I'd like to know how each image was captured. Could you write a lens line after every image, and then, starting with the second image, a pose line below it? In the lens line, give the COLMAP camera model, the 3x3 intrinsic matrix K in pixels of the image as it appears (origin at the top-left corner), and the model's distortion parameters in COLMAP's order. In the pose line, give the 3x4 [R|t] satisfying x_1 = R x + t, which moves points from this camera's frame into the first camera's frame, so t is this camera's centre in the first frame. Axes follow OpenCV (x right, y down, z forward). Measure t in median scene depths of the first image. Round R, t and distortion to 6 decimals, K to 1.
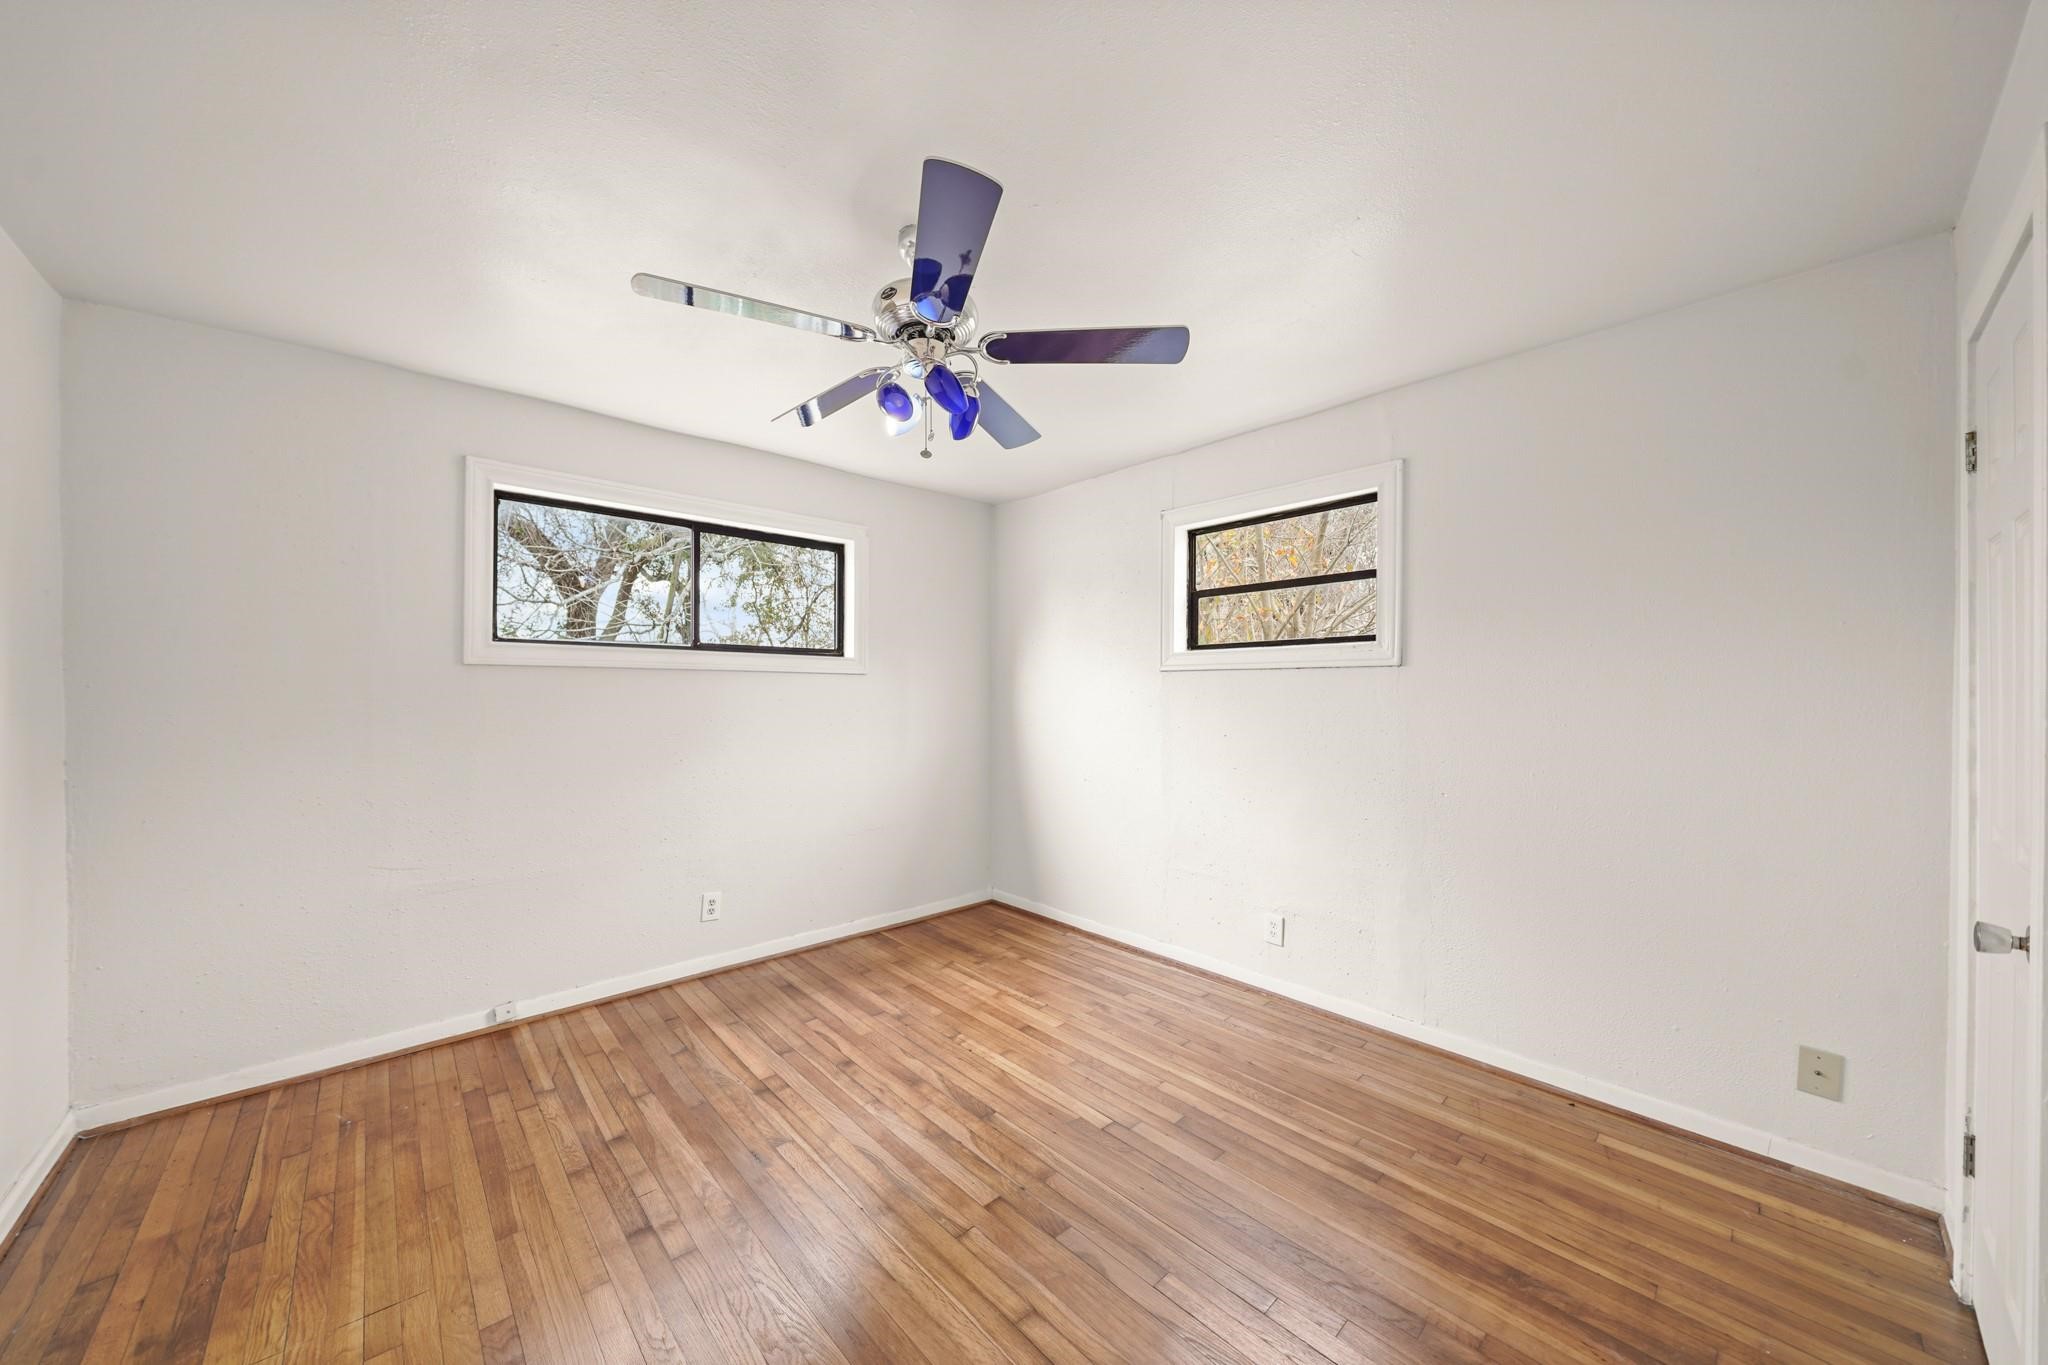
lens RADIAL K [[711.4, 0, 1035.0], [0, 711.4, 703.8], [0, 0, 1]] dist [-0.000383, 0.000093]
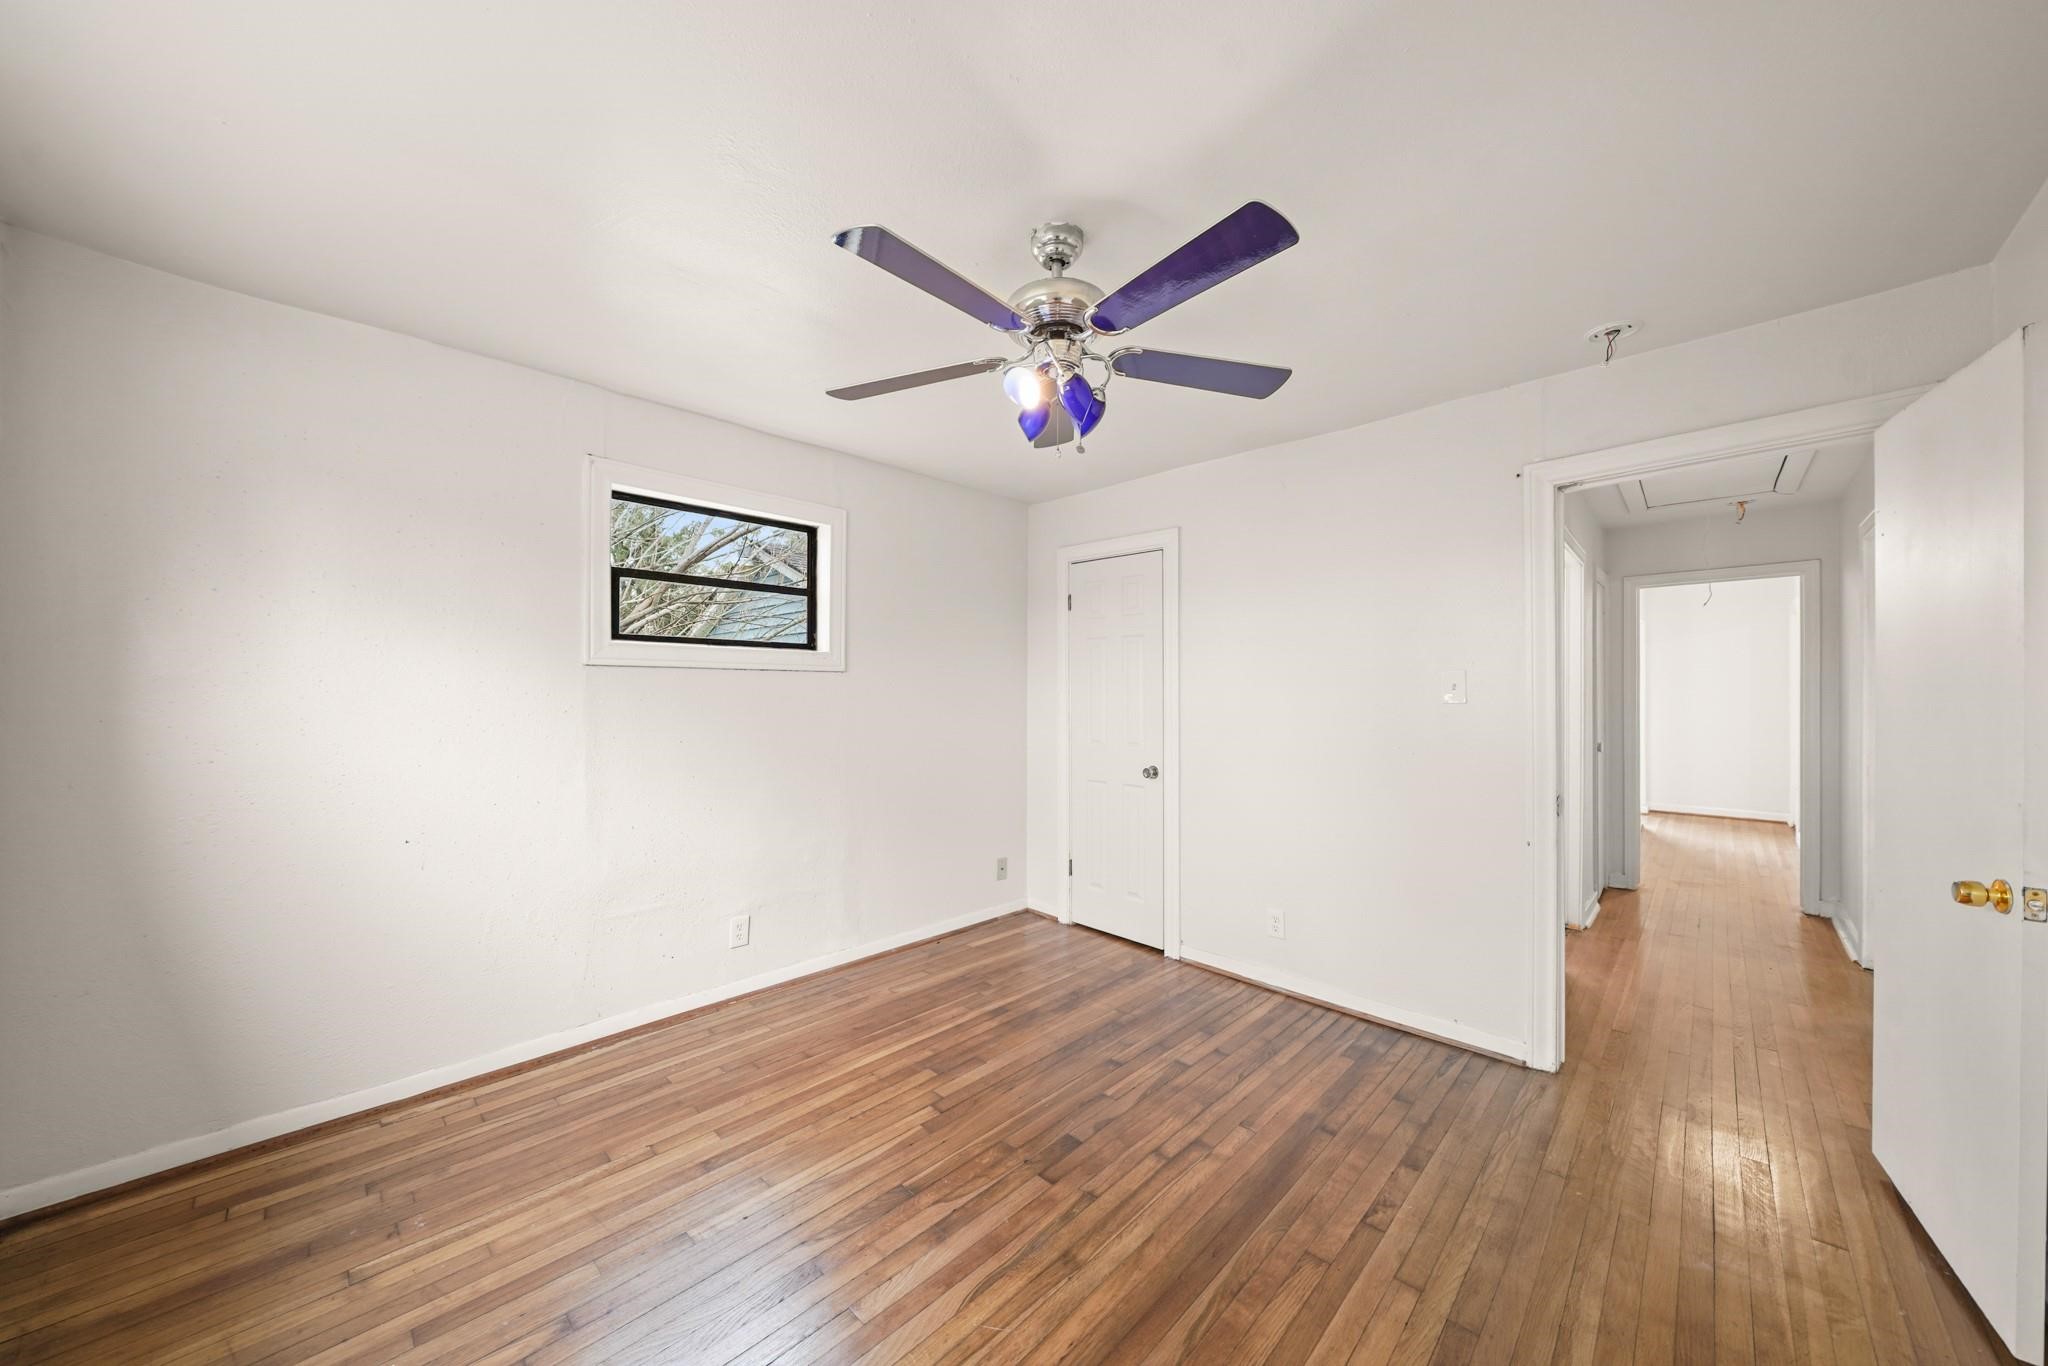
lens RADIAL K [[707.6, 0, 1016.3], [0, 707.6, 690.8], [0, 0, 1]] dist [-0.001082, -0.000127]
pose [[-0.033159, 0.000279, 0.999450, -0.859487], [0.012424, 0.999923, 0.000133, -0.018336], [-0.999373, 0.012421, -0.033160, 0.831889]]
